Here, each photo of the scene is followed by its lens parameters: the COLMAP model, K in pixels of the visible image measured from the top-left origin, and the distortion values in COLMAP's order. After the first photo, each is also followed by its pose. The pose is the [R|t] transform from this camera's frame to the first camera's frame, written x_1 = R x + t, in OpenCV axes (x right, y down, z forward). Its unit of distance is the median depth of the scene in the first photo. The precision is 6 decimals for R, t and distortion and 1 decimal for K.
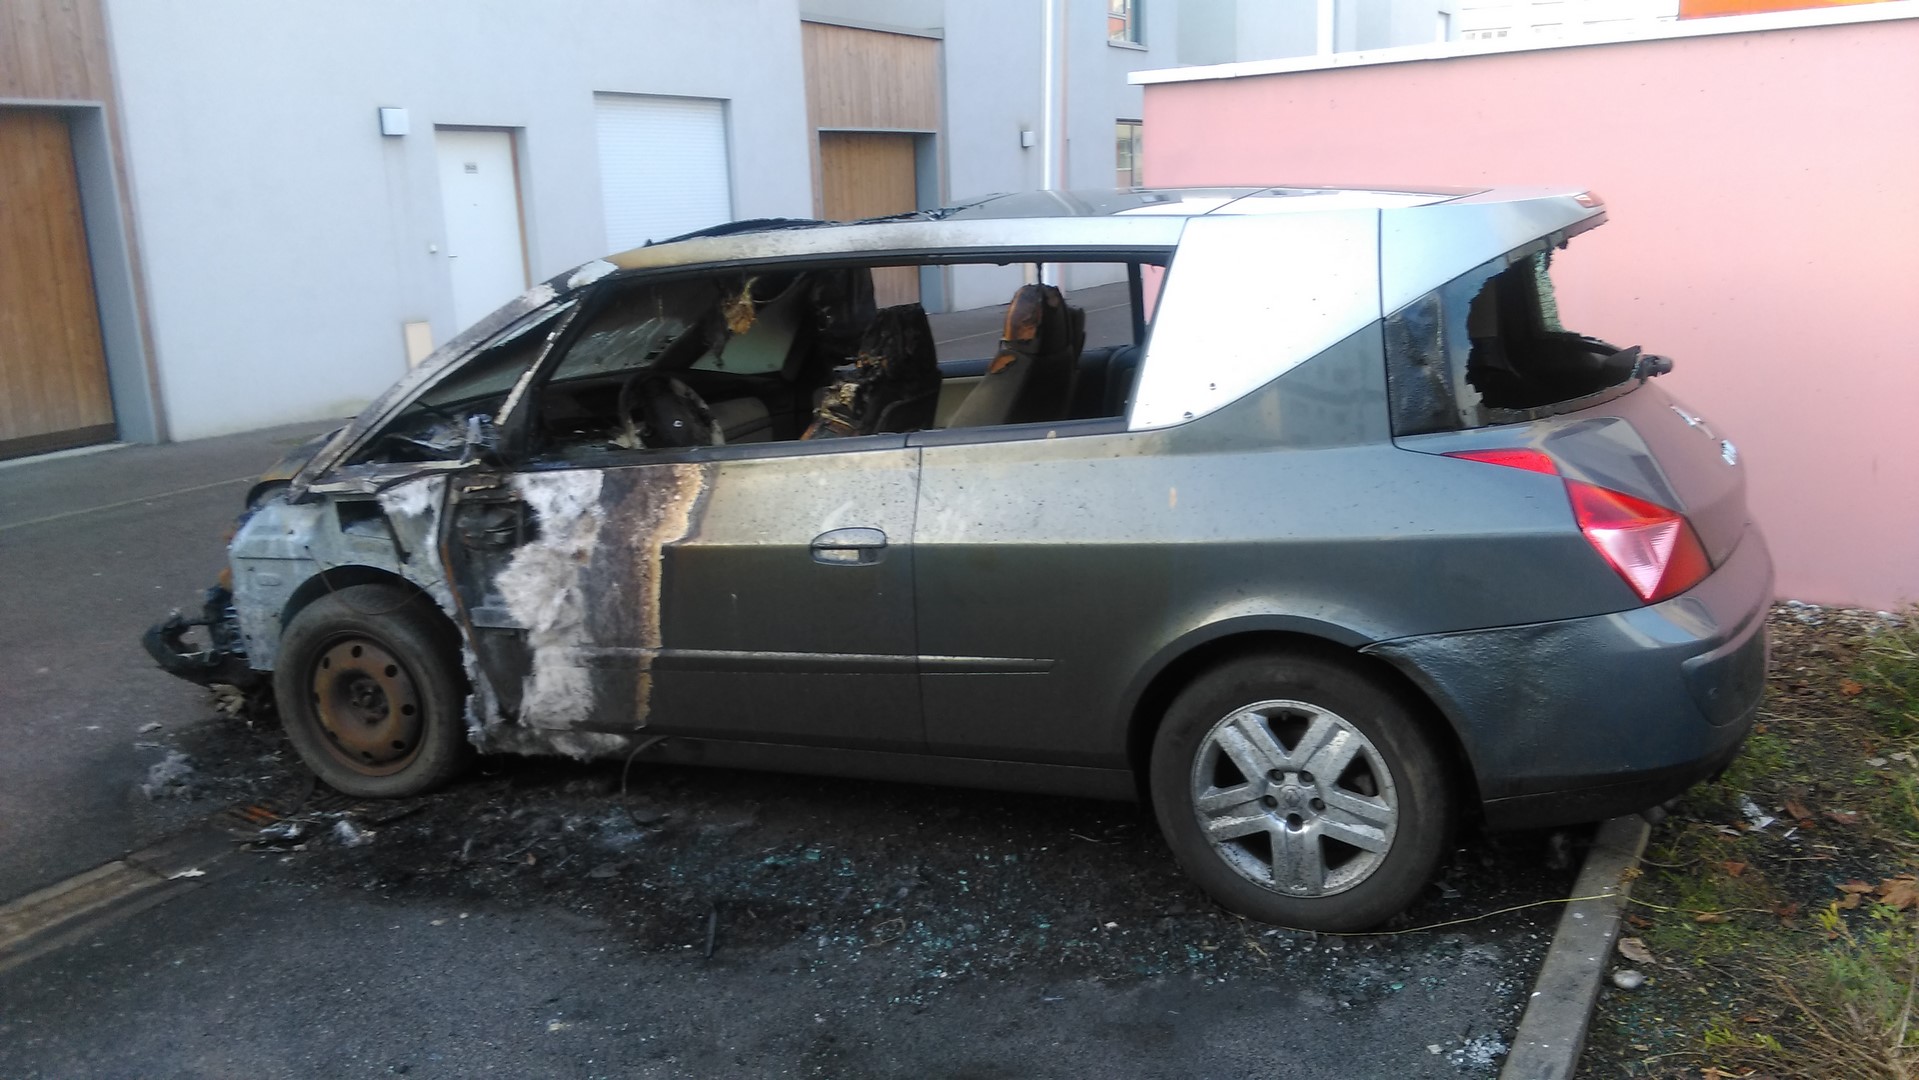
lens RADIAL K [[1563.9, 0, 979.1], [0, 1563.9, 530.5], [0, 0, 1]] dist [0.122140, -0.174822]
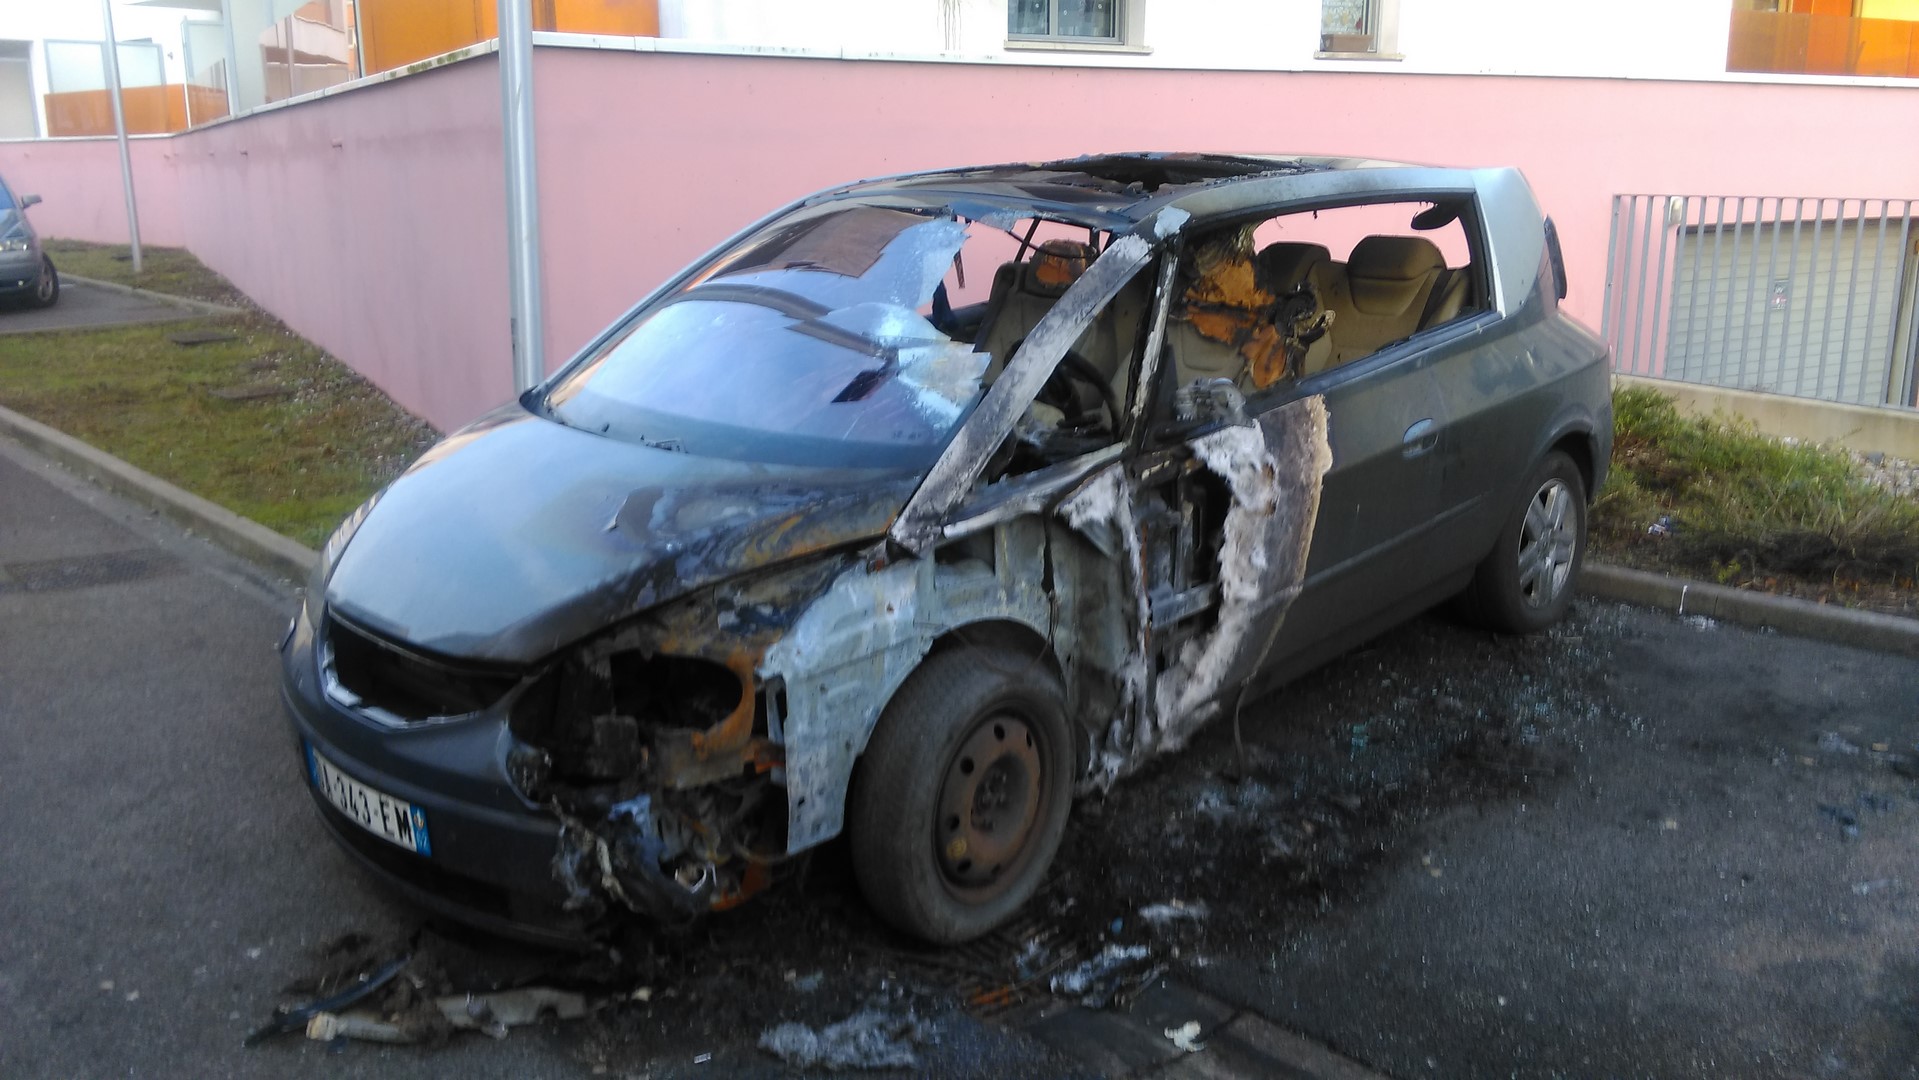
lens RADIAL K [[1563.9, 0, 979.1], [0, 1563.9, 530.5], [0, 0, 1]] dist [0.122140, -0.174822]
pose [[0.304120, -0.181832, 0.935119, -1.052268], [0.196087, 0.972543, 0.125337, -0.109983], [-0.932234, 0.145247, 0.331425, 0.732874]]
